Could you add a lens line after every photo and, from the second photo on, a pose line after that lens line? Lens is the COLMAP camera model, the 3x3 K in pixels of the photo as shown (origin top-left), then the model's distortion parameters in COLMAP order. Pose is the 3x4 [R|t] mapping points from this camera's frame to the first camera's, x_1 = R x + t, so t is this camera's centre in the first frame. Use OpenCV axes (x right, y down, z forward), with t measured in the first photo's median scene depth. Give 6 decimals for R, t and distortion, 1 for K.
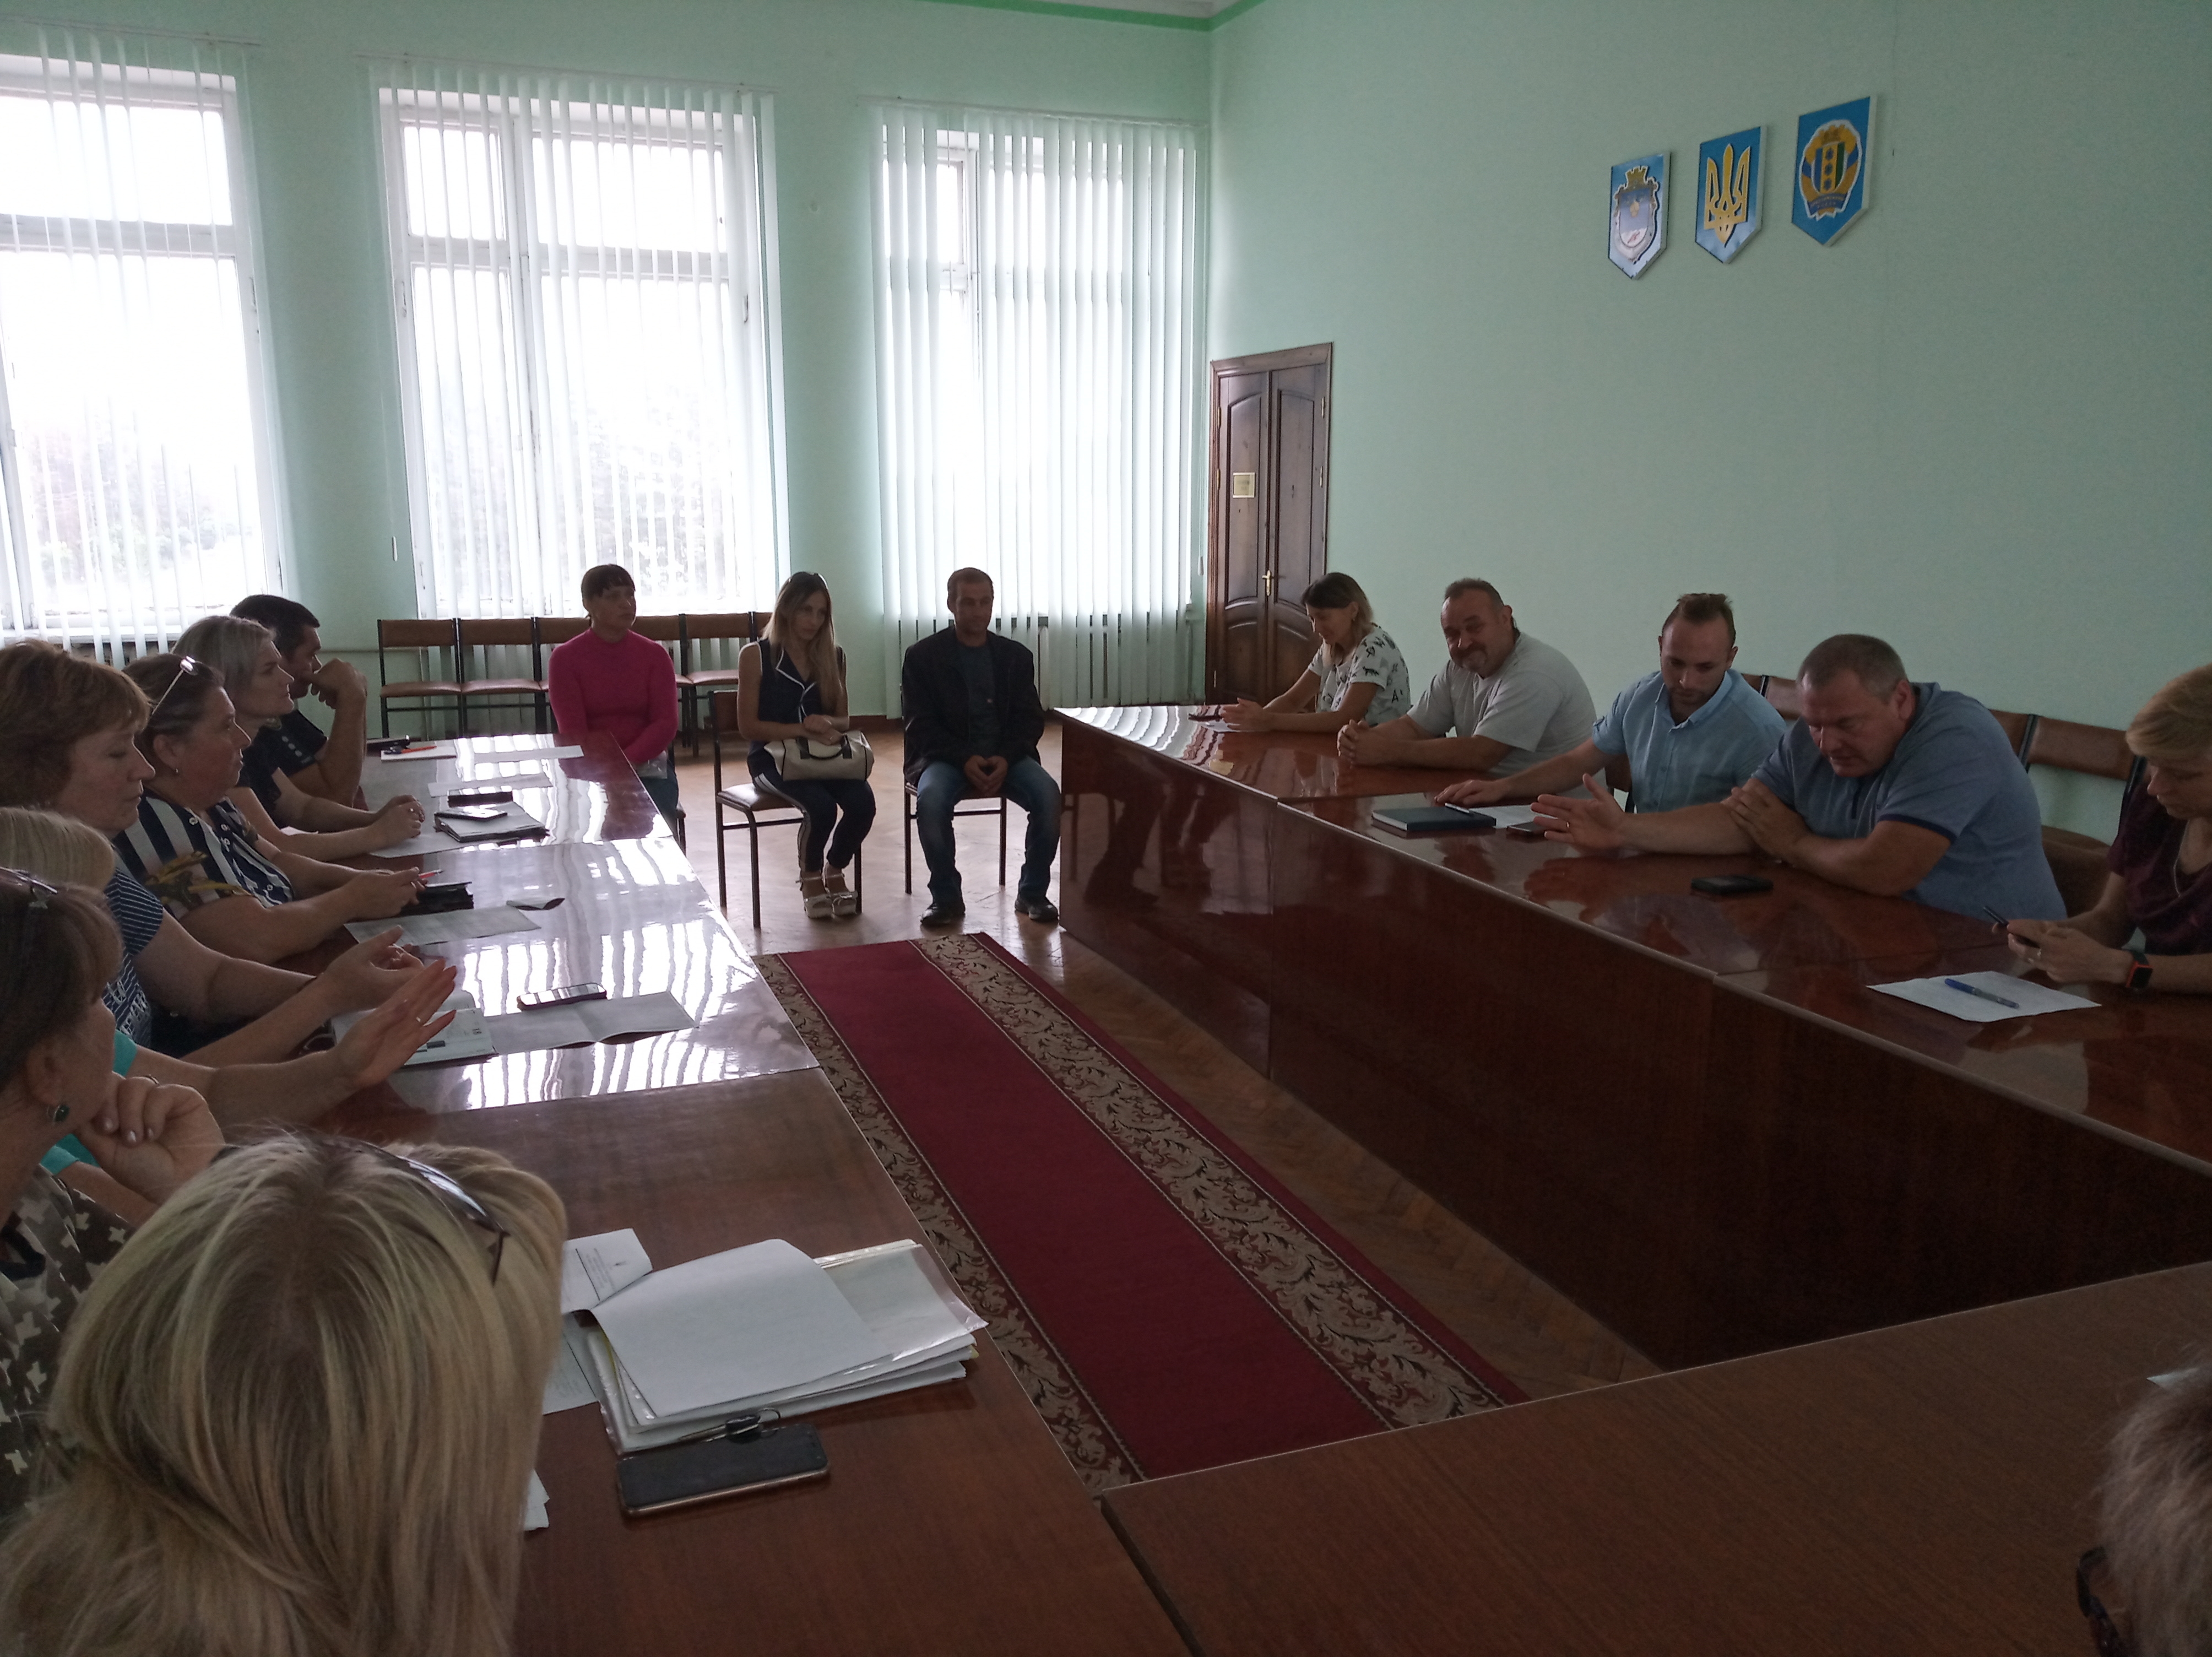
lens RADIAL K [[1682.9, 0, 1105.7], [0, 1682.9, 831.5], [0, 0, 1]] dist [0.022967, -0.032186]
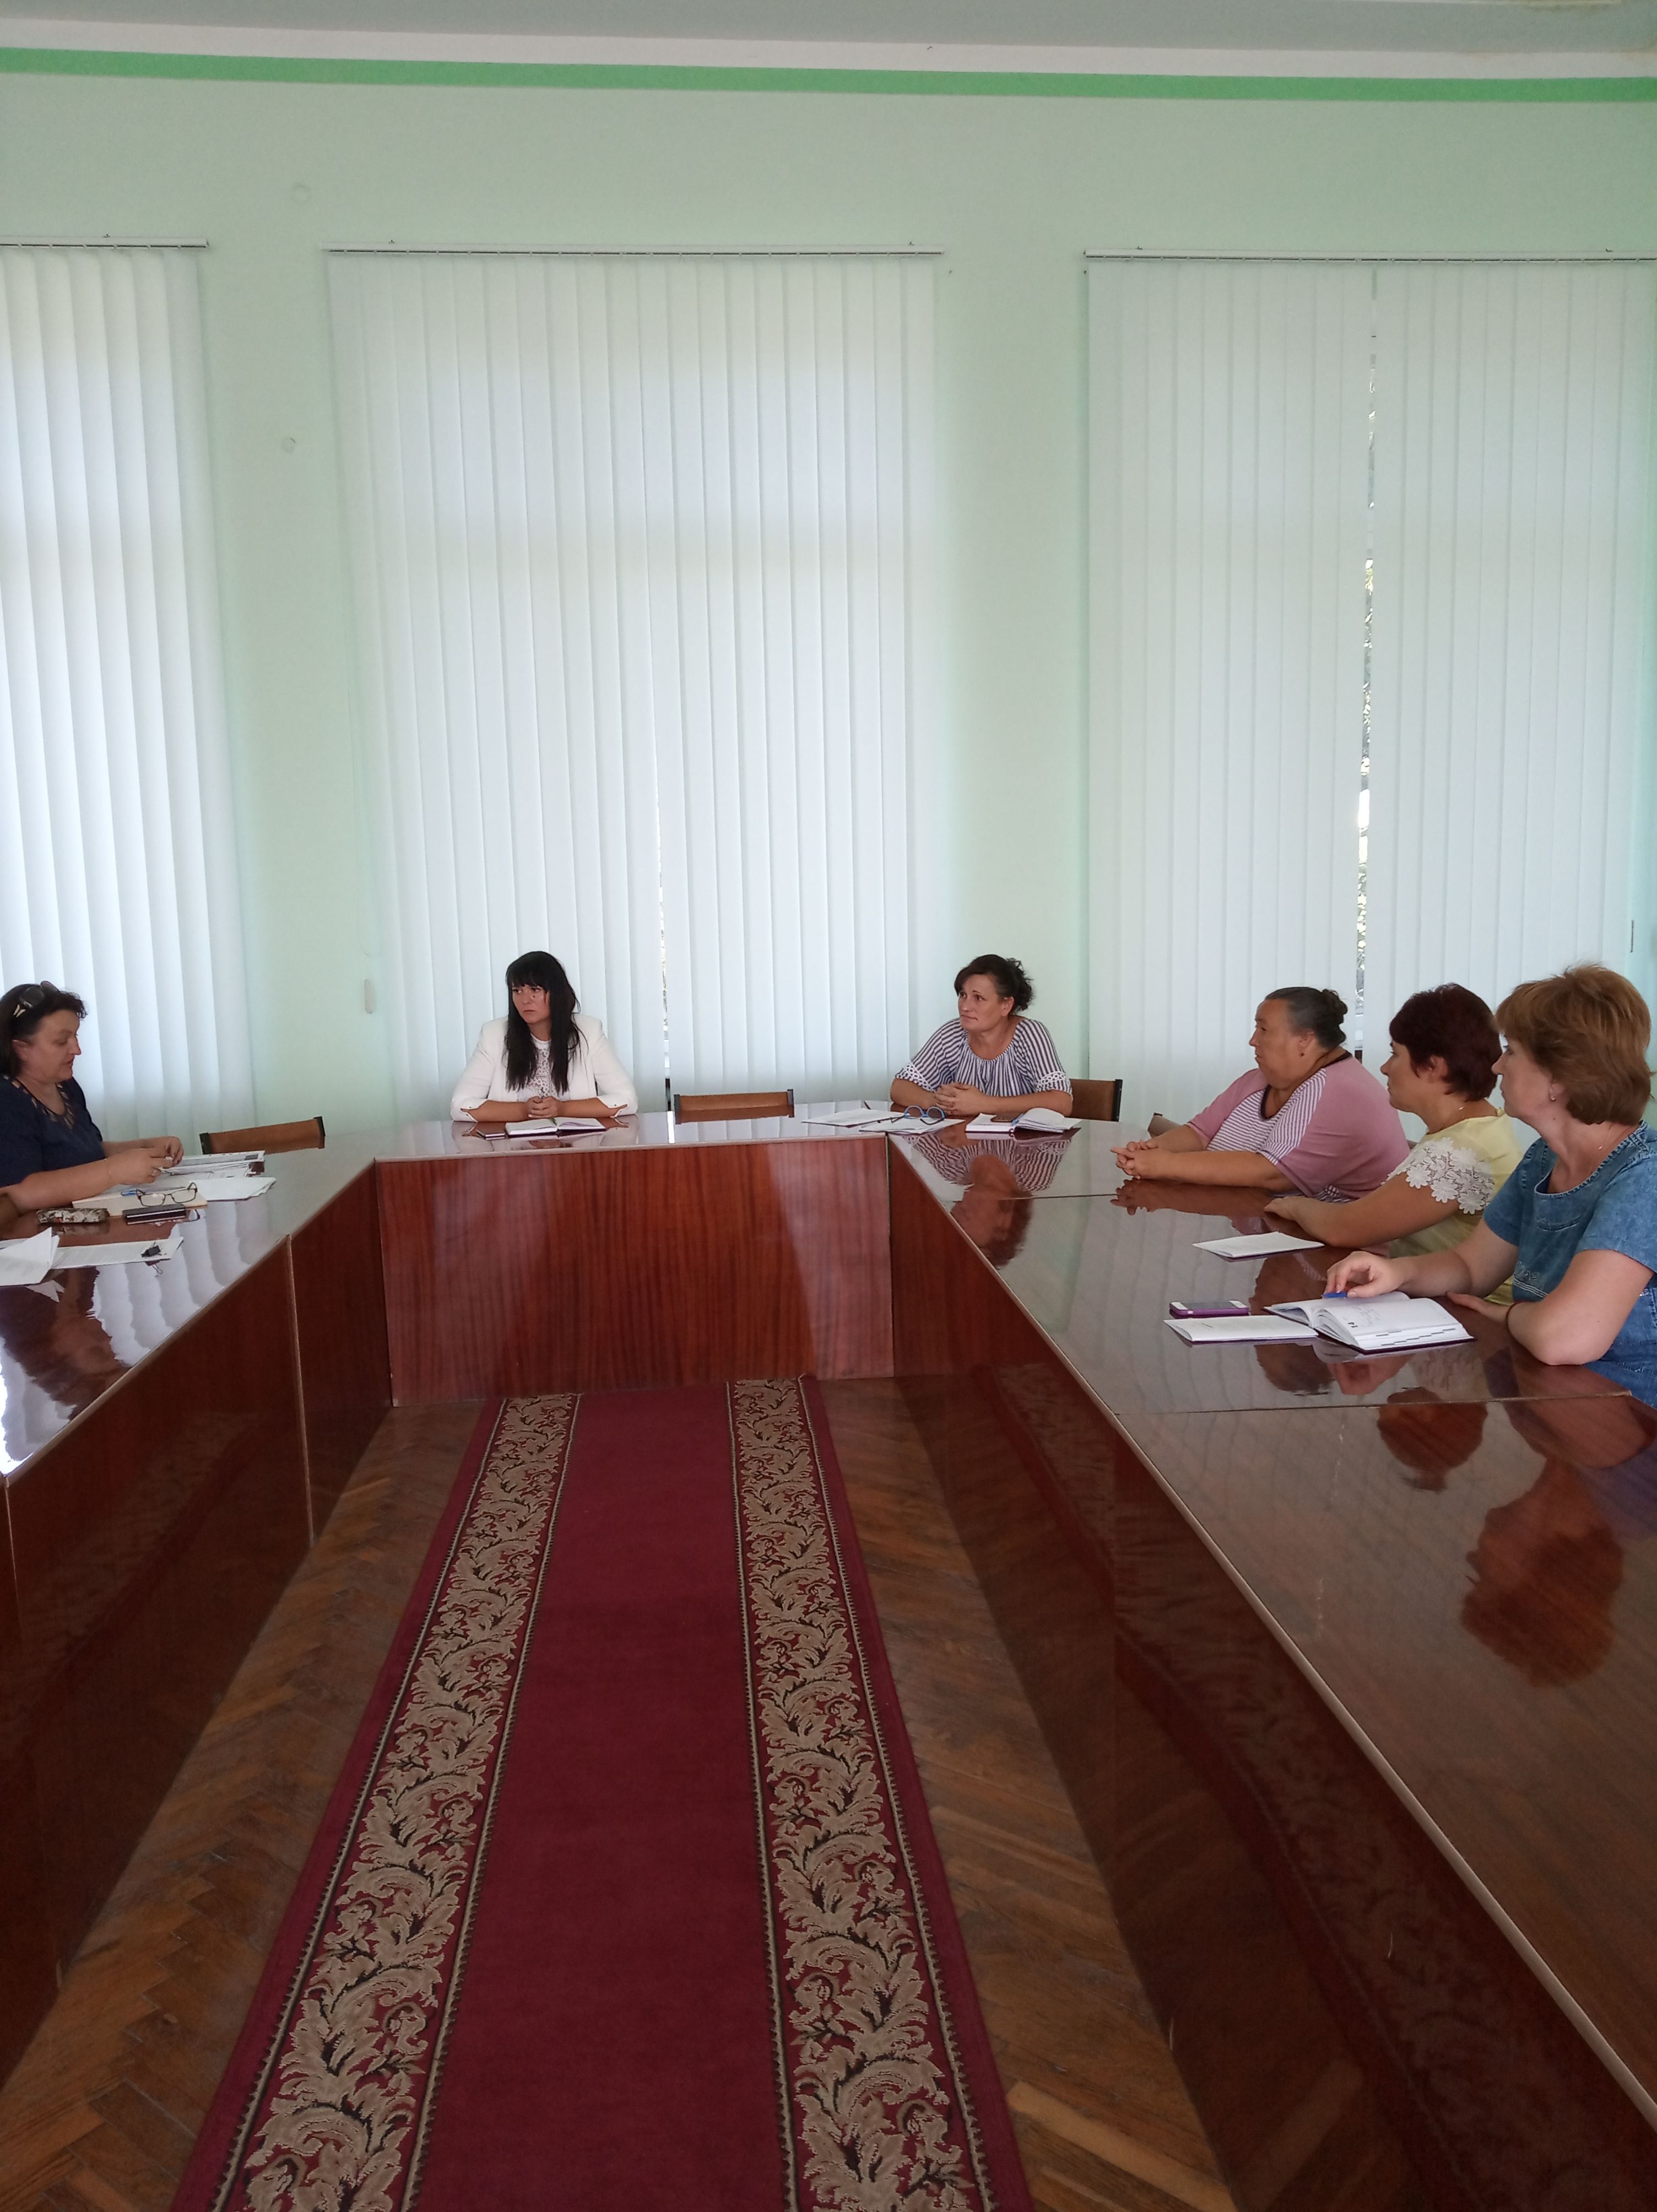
lens RADIAL K [[1682.9, 0, 831.0], [0, 1682.9, 1120.5], [0, 0, 1]] dist [0.022967, -0.032186]
pose [[-0.960396, -0.016509, 0.278151, -0.127875], [0.080418, 0.939342, 0.333421, -0.122829], [-0.266783, 0.342584, -0.900812, 0.606231]]
